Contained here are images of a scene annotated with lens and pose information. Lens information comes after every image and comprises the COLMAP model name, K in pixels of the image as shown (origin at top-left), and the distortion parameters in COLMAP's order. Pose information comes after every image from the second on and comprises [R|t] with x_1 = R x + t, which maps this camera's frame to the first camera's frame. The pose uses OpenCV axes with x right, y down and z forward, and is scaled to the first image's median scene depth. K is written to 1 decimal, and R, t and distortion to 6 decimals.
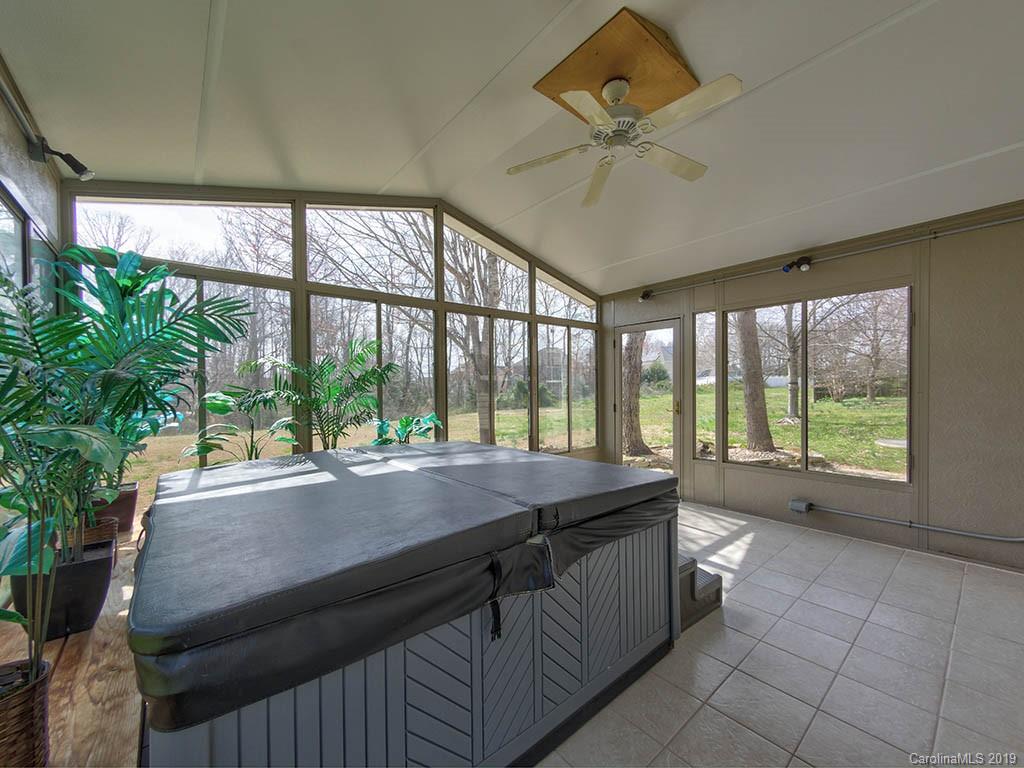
lens RADIAL K [[401.2, 0, 513.1], [0, 401.2, 391.1], [0, 0, 1]] dist [0.002130, -0.000243]
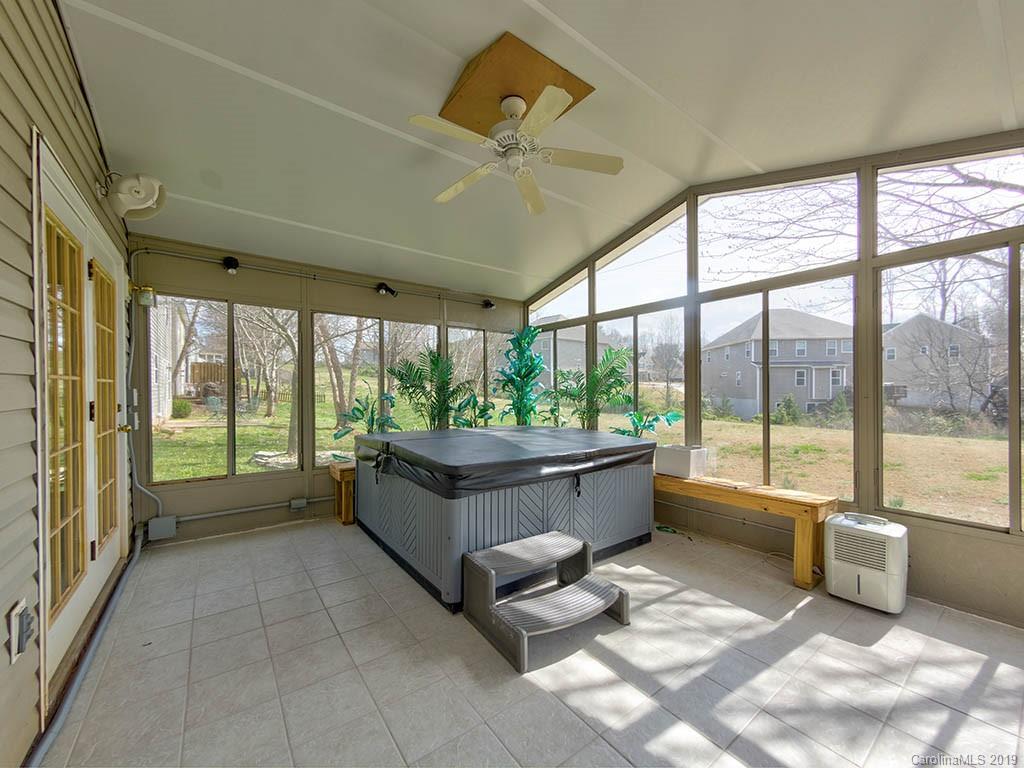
lens RADIAL K [[401.2, 0, 513.1], [0, 401.2, 391.1], [0, 0, 1]] dist [0.002130, -0.000243]
pose [[-0.038429, 0.018114, -0.999097, 0.821239], [-0.000042, 0.999836, 0.018129, -0.018267], [0.999261, 0.000739, -0.038421, 0.651285]]
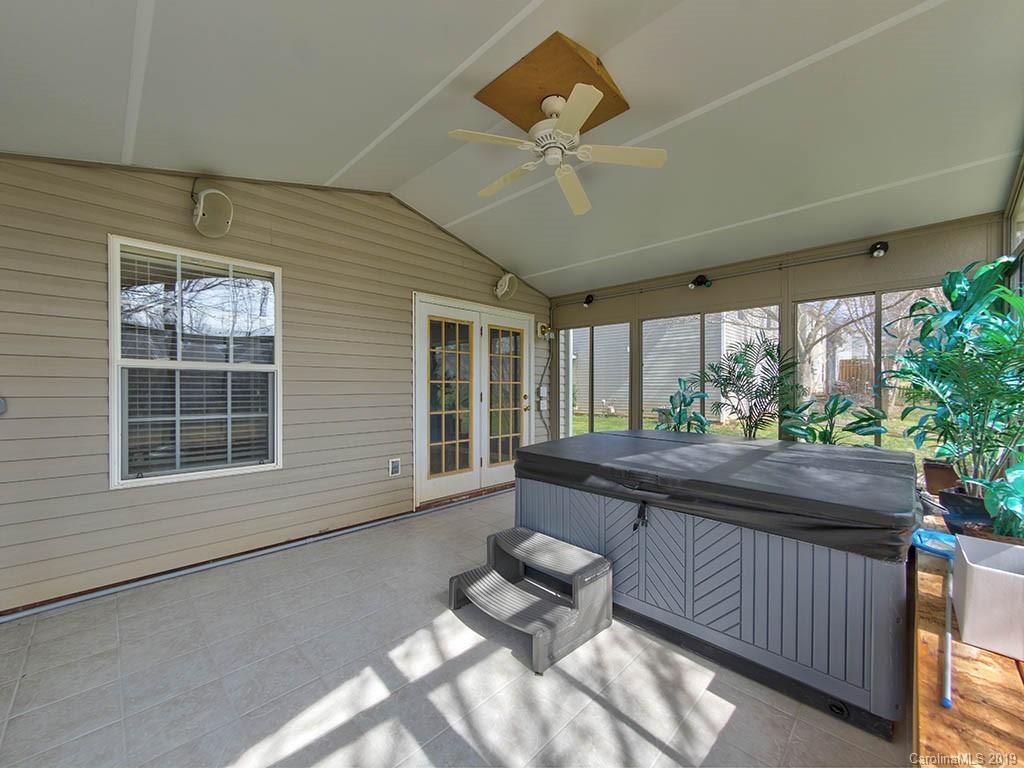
lens RADIAL K [[408.7, 0, 523.6], [0, 408.7, 391.9], [0, 0, 1]] dist [0.001836, 0.000010]
pose [[-0.992789, 0.016595, -0.118720, 0.289372], [0.014826, 0.999766, 0.015774, -0.013808], [0.118954, 0.013900, -0.992802, 1.299843]]
